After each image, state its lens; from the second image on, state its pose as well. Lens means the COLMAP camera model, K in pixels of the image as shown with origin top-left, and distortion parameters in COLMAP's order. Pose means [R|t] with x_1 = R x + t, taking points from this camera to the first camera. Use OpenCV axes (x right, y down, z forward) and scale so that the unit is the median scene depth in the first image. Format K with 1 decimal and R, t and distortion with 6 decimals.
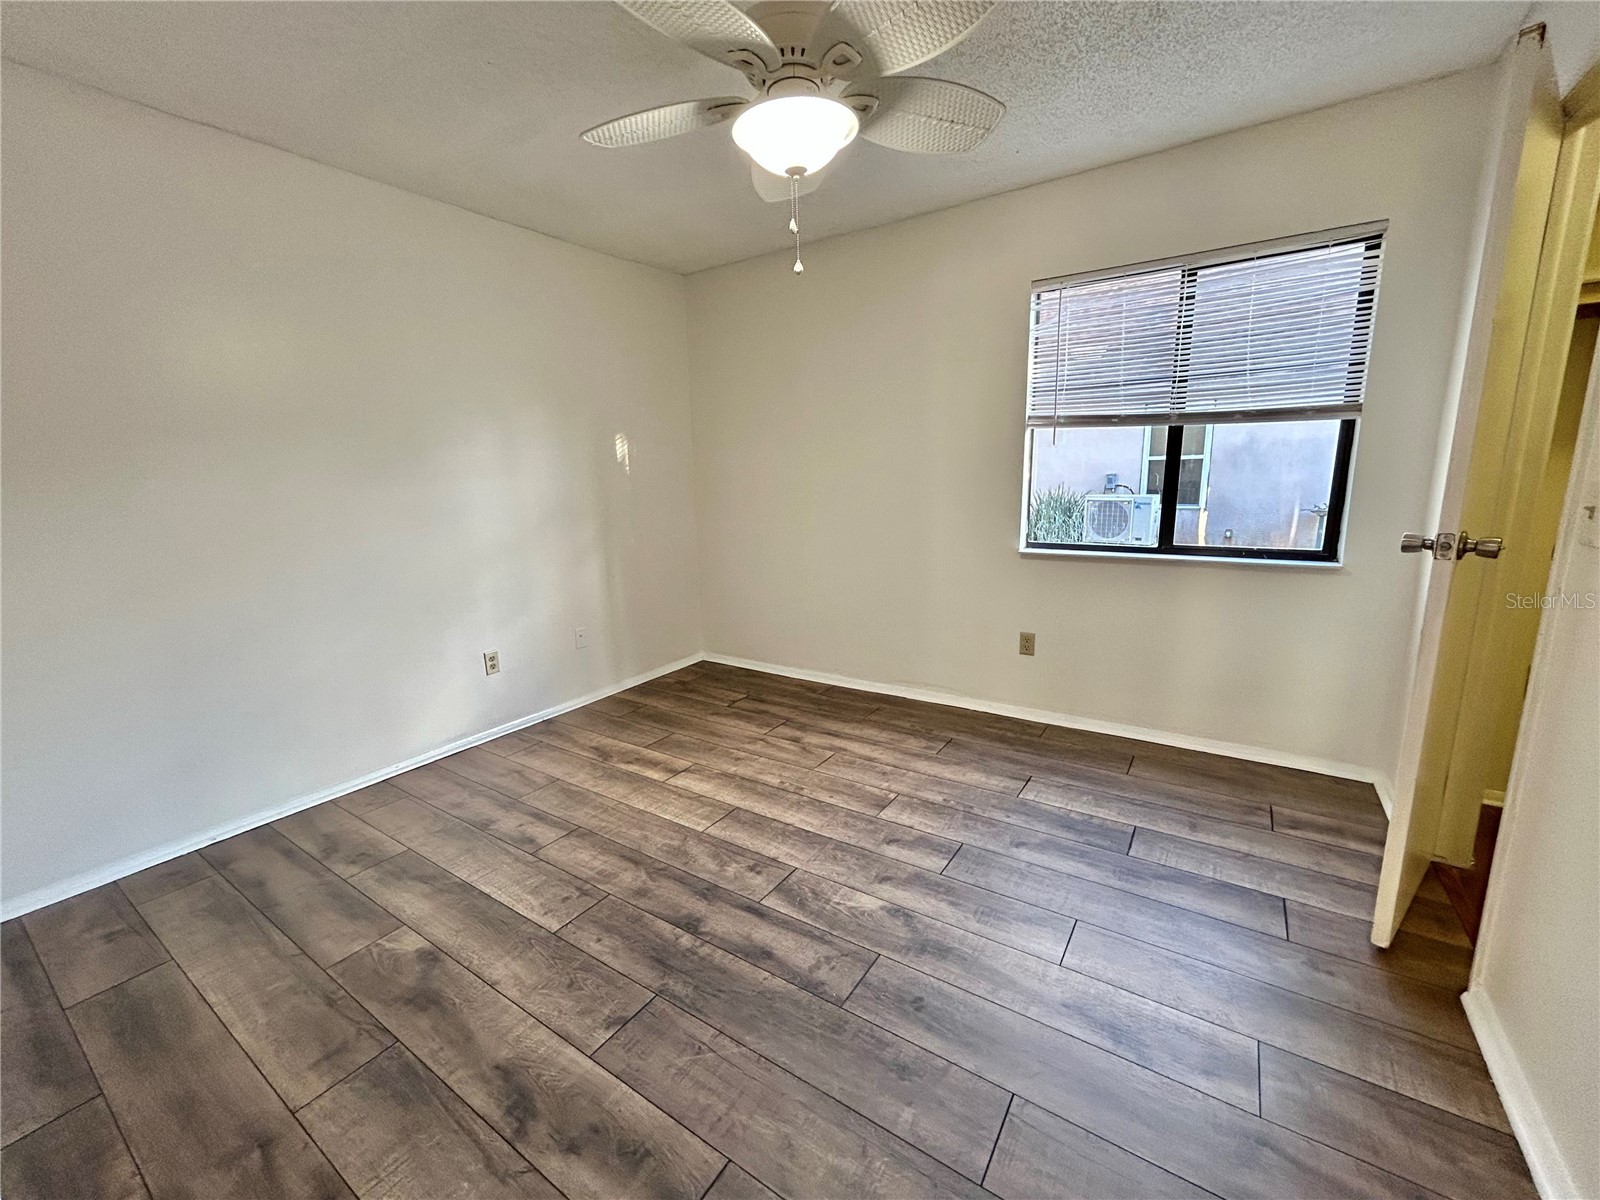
lens RADIAL K [[649.3, 0, 803.3], [0, 649.3, 599.3], [0, 0, 1]] dist [-0.001414, 0.000408]
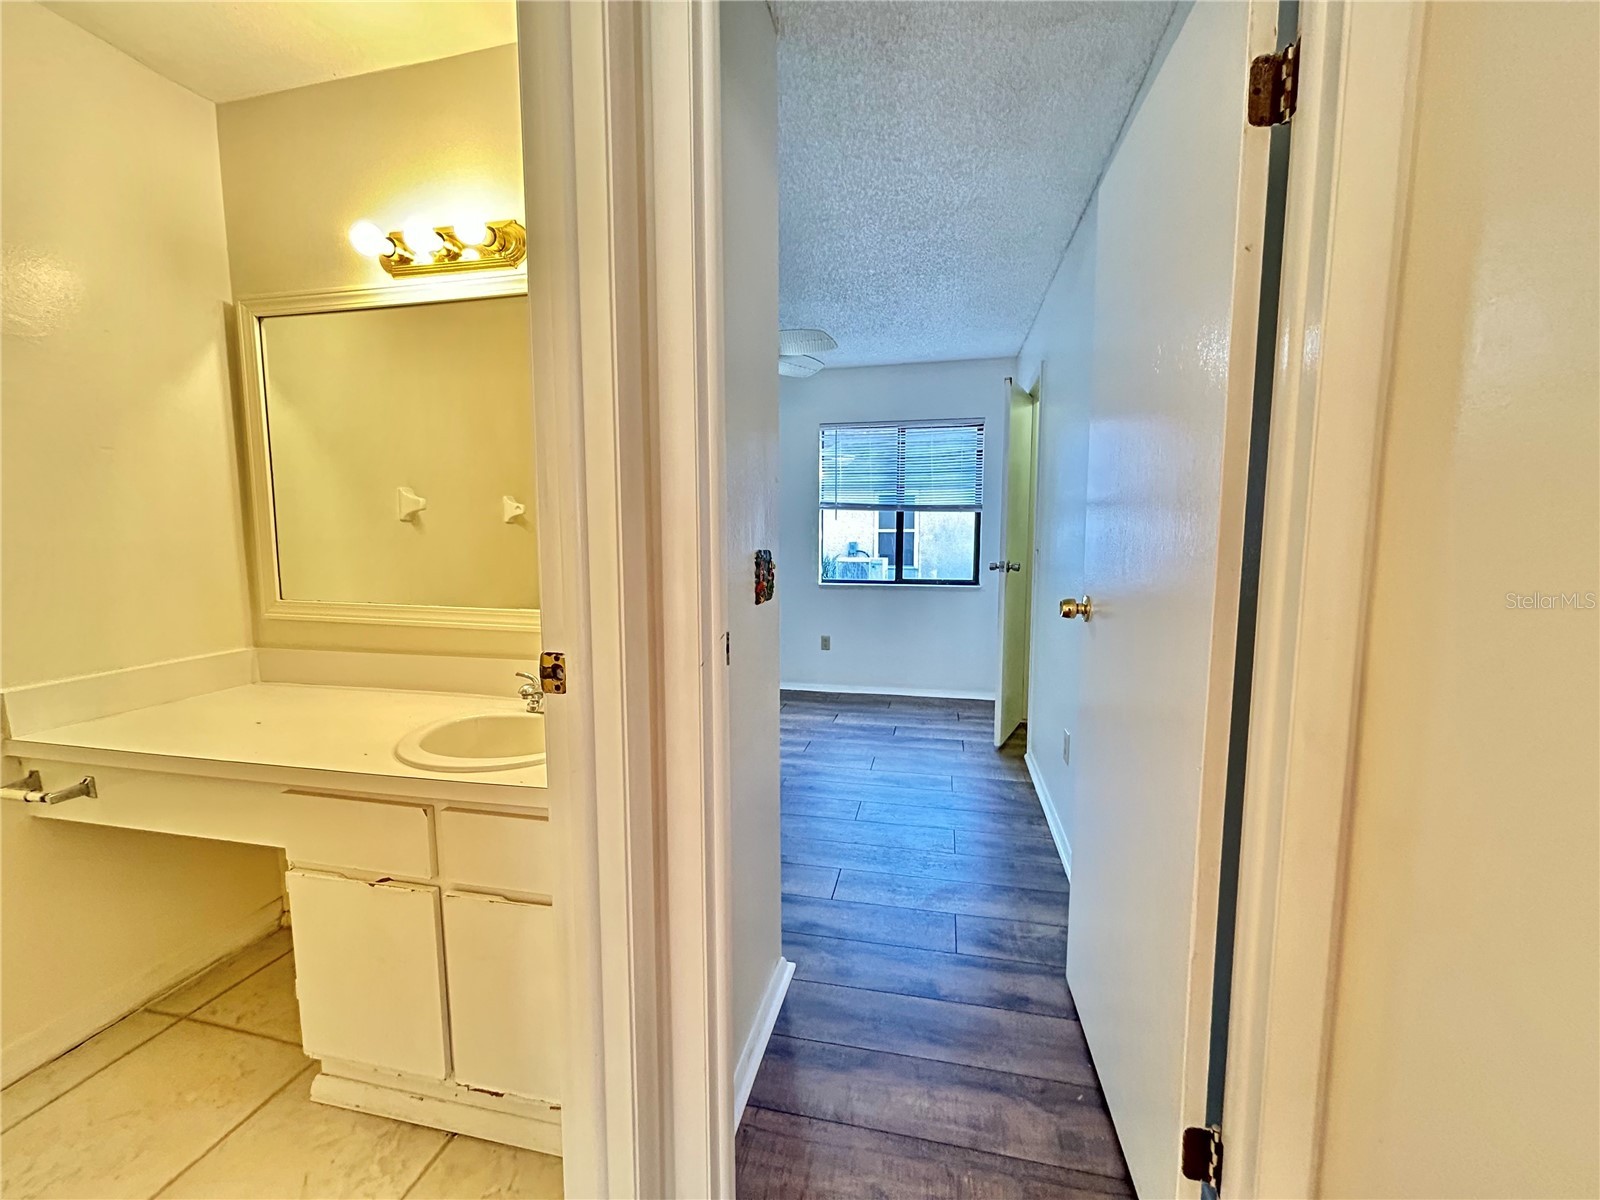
lens RADIAL K [[649.3, 0, 800.0], [0, 649.3, 599.6], [0, 0, 1]] dist [-0.001414, 0.000408]
pose [[0.932496, -0.013293, 0.360937, -0.339725], [0.049555, 0.994580, -0.091400, 0.126002], [-0.357766, 0.103116, 0.928101, -0.548884]]
